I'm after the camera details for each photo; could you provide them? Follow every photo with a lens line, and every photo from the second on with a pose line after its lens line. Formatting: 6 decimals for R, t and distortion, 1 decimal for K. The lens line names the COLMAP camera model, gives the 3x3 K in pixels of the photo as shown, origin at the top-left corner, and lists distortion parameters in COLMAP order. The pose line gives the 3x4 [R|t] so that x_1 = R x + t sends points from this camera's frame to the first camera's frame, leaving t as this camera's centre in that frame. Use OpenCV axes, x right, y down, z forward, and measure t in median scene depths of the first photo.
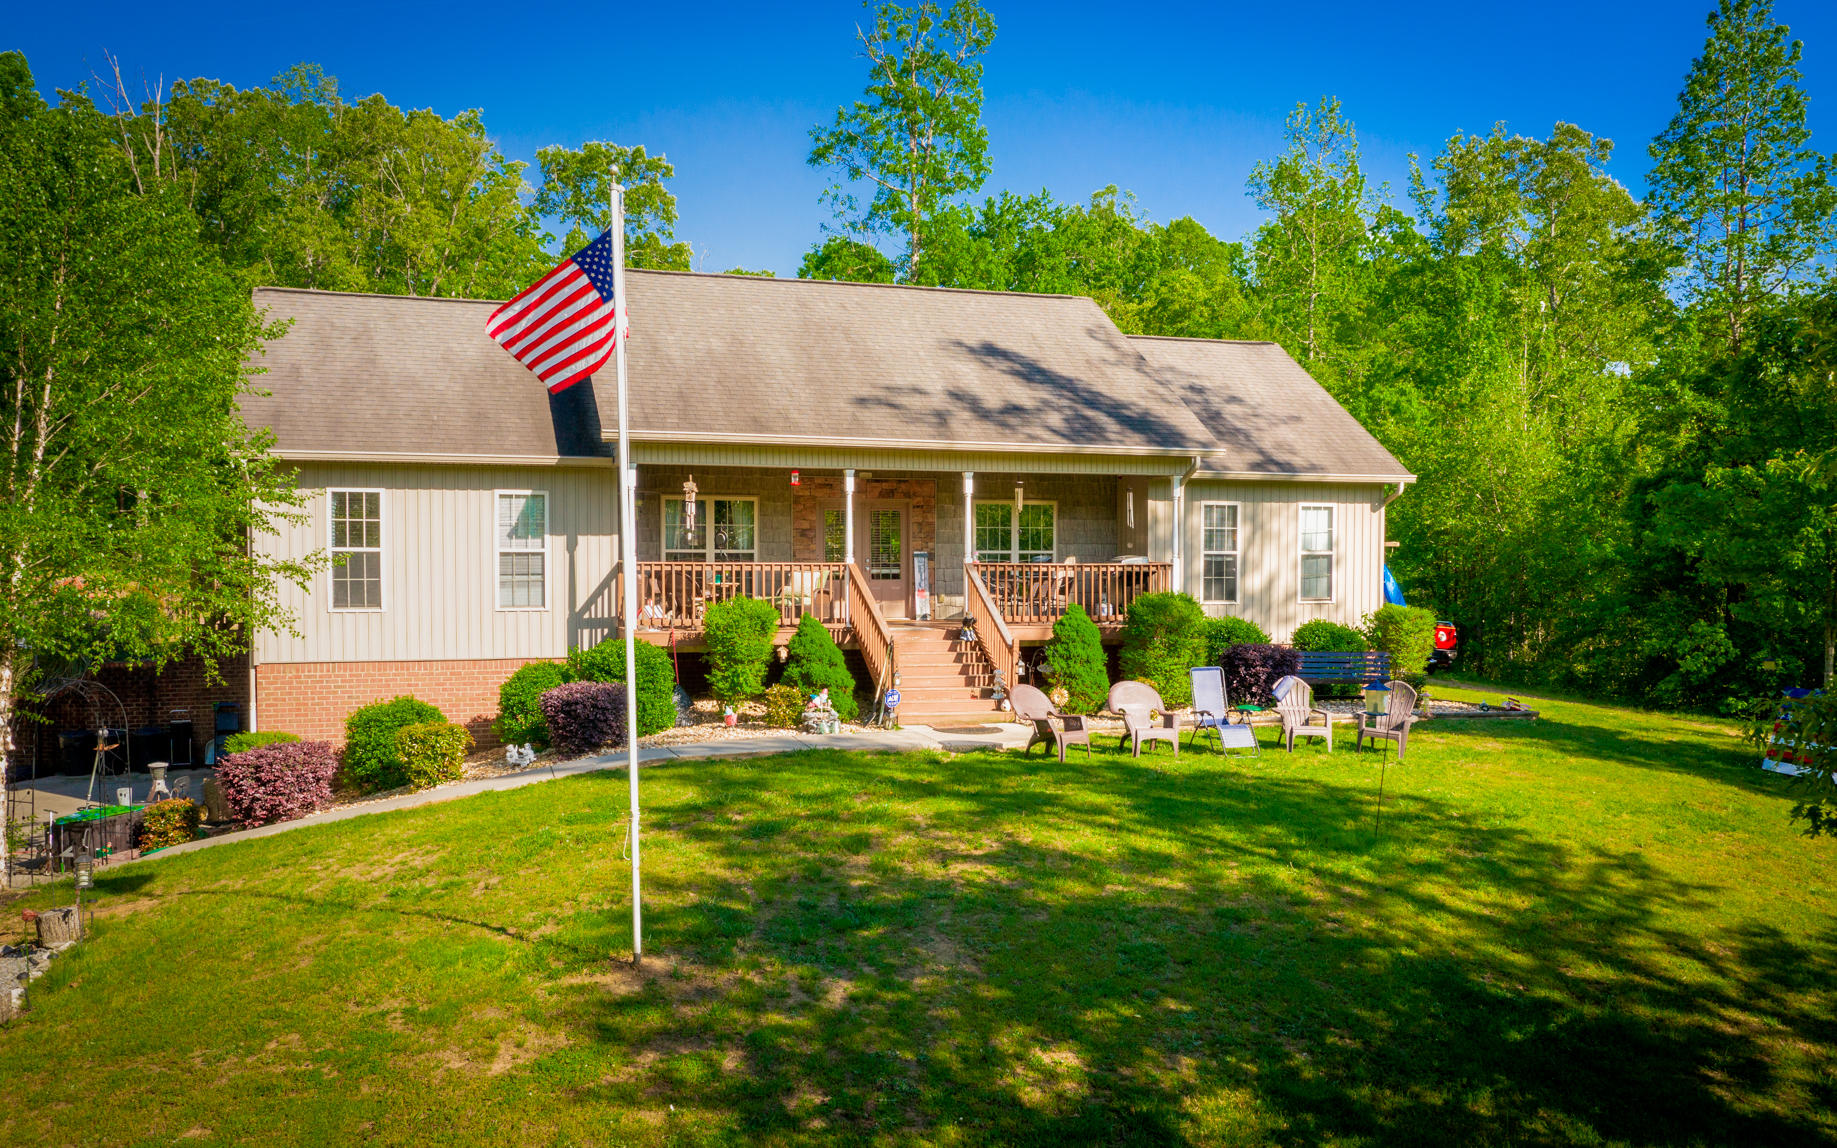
lens RADIAL K [[1452.0, 0, 909.9], [0, 1452.0, 603.8], [0, 0, 1]] dist [0.006849, 0.002935]
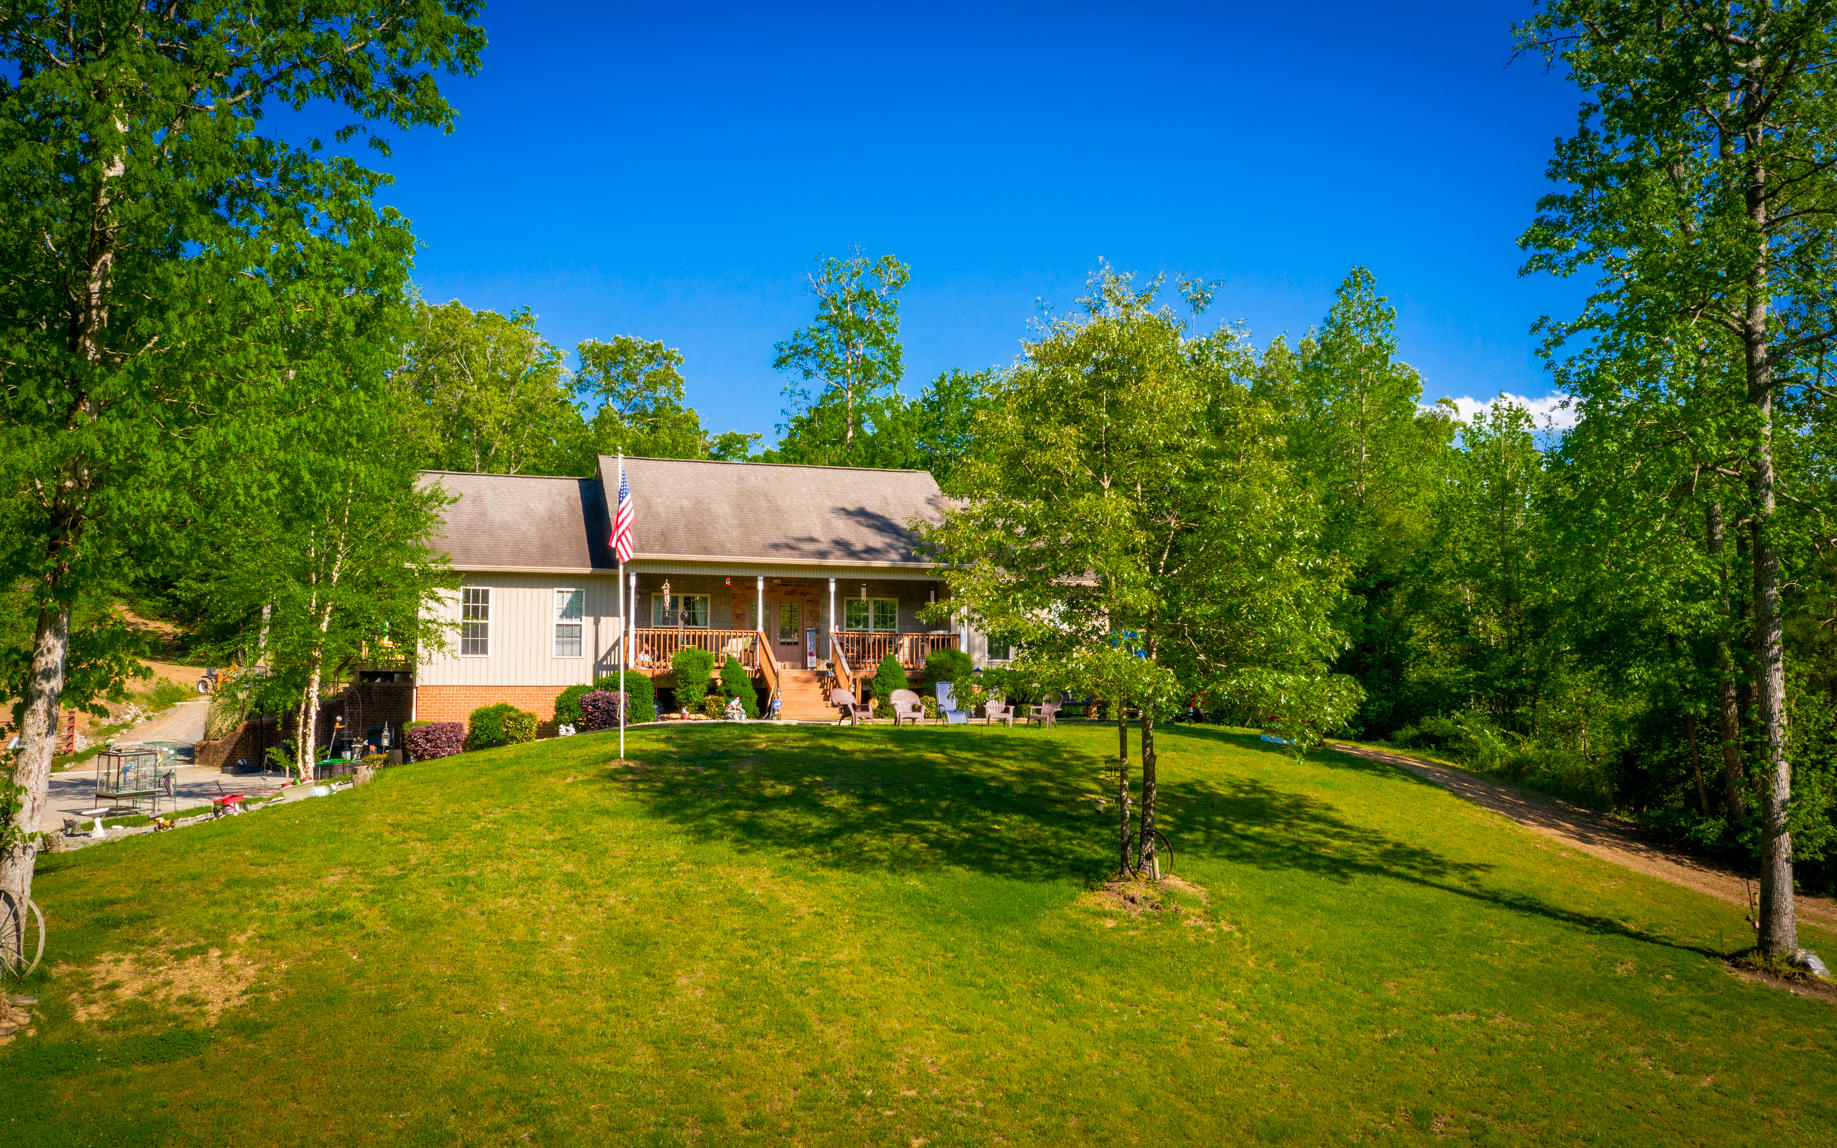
lens RADIAL K [[1523.7, 0, 898.6], [0, 1523.7, 573.3], [0, 0, 1]] dist [0.009216, 0.001787]
pose [[0.999483, -0.000672, -0.032154, 0.178822], [-0.003089, 0.993152, -0.116785, 0.112661], [0.032012, 0.116824, 0.992637, -0.775134]]
